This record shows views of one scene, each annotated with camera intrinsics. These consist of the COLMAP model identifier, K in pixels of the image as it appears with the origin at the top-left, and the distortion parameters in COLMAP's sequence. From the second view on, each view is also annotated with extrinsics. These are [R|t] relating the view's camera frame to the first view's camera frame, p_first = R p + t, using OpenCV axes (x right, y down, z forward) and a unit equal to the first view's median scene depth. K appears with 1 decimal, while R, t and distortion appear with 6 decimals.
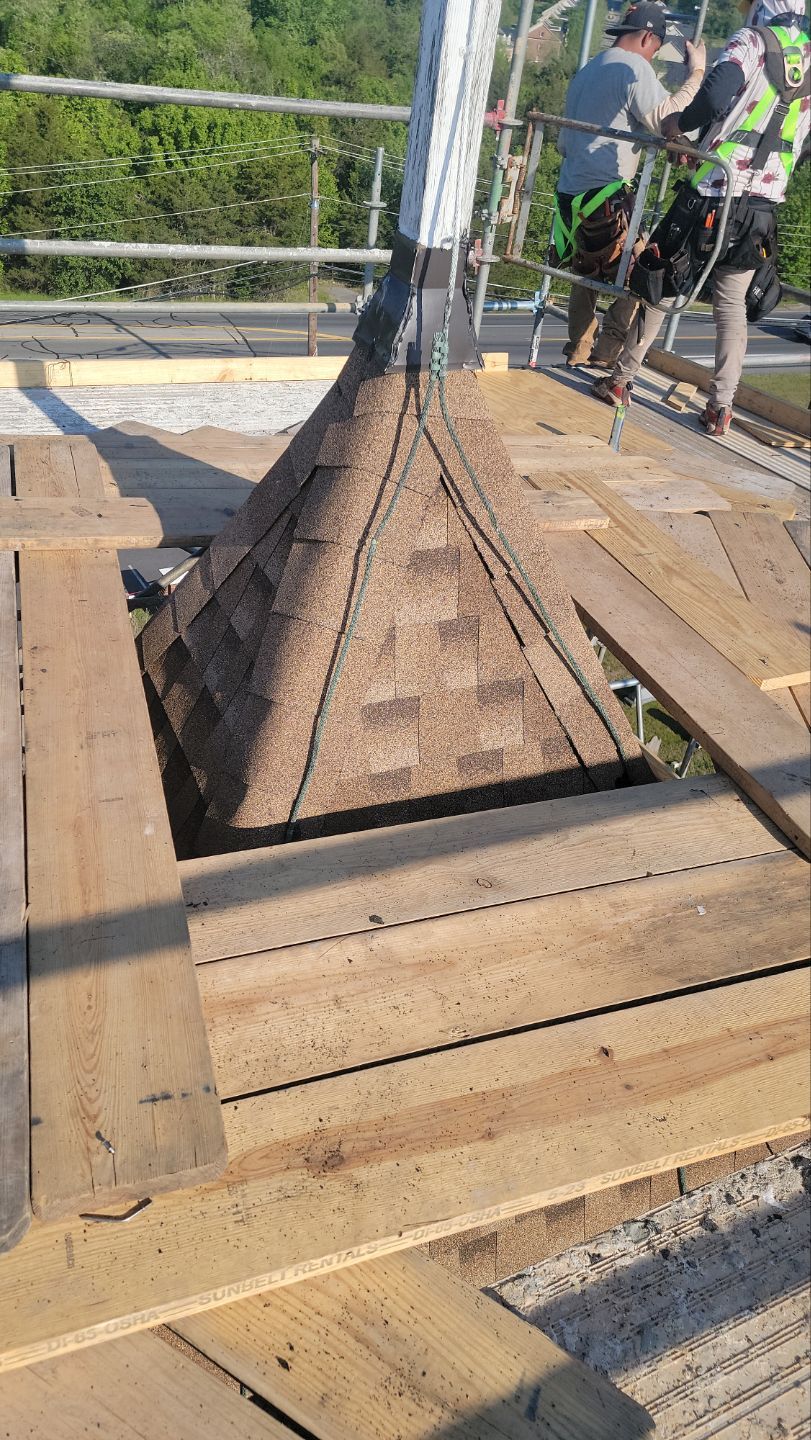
lens RADIAL K [[1015.6, 0, 402.5], [0, 1015.6, 730.4], [0, 0, 1]] dist [0.082302, -0.073461]
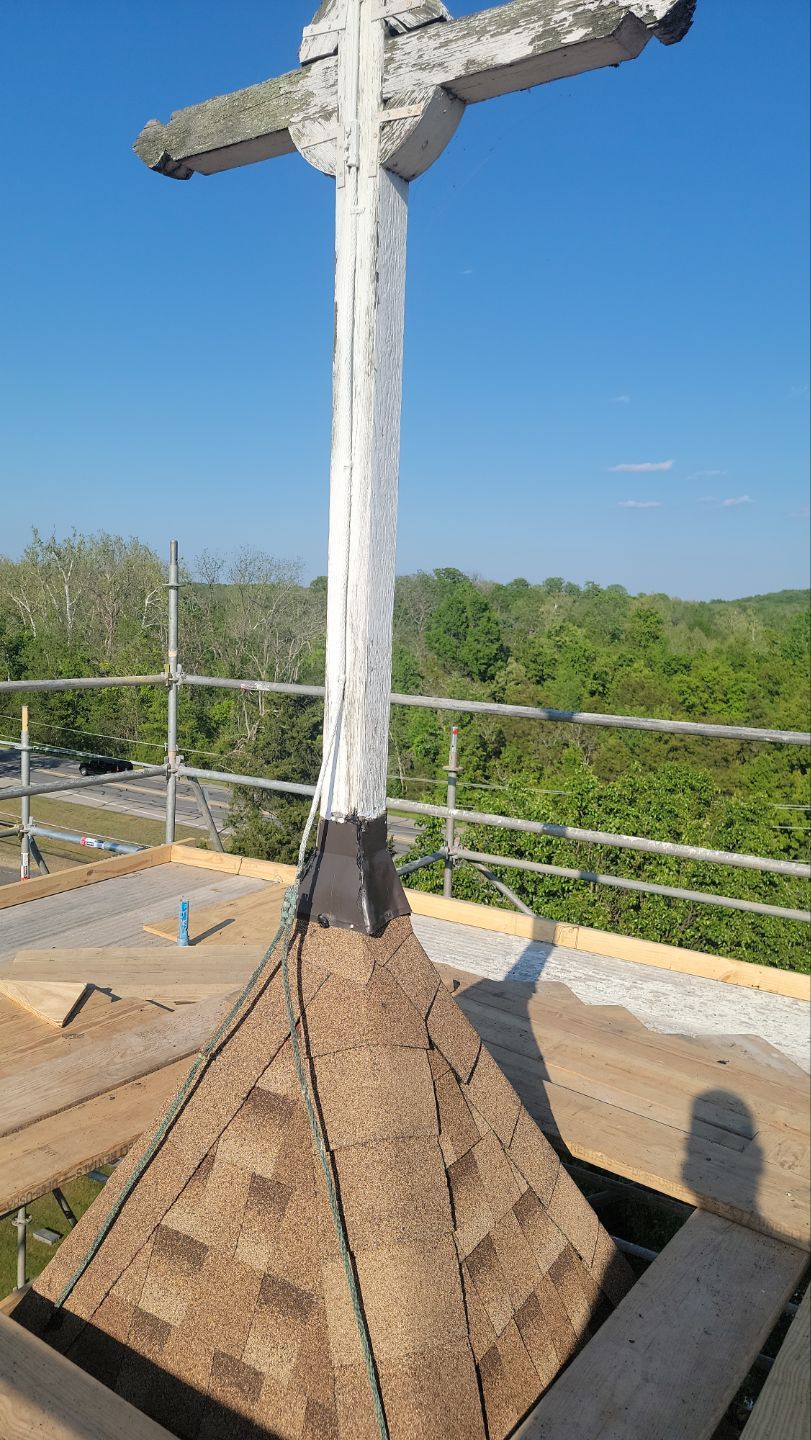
lens RADIAL K [[1021.8, 0, 378.4], [0, 1021.8, 716.0], [0, 0, 1]] dist [0.087541, -0.076691]
pose [[0.563395, 0.015088, -0.826050, 0.877438], [-0.462697, 0.834091, -0.300341, -0.223549], [0.684469, 0.551421, 0.476904, 0.391093]]
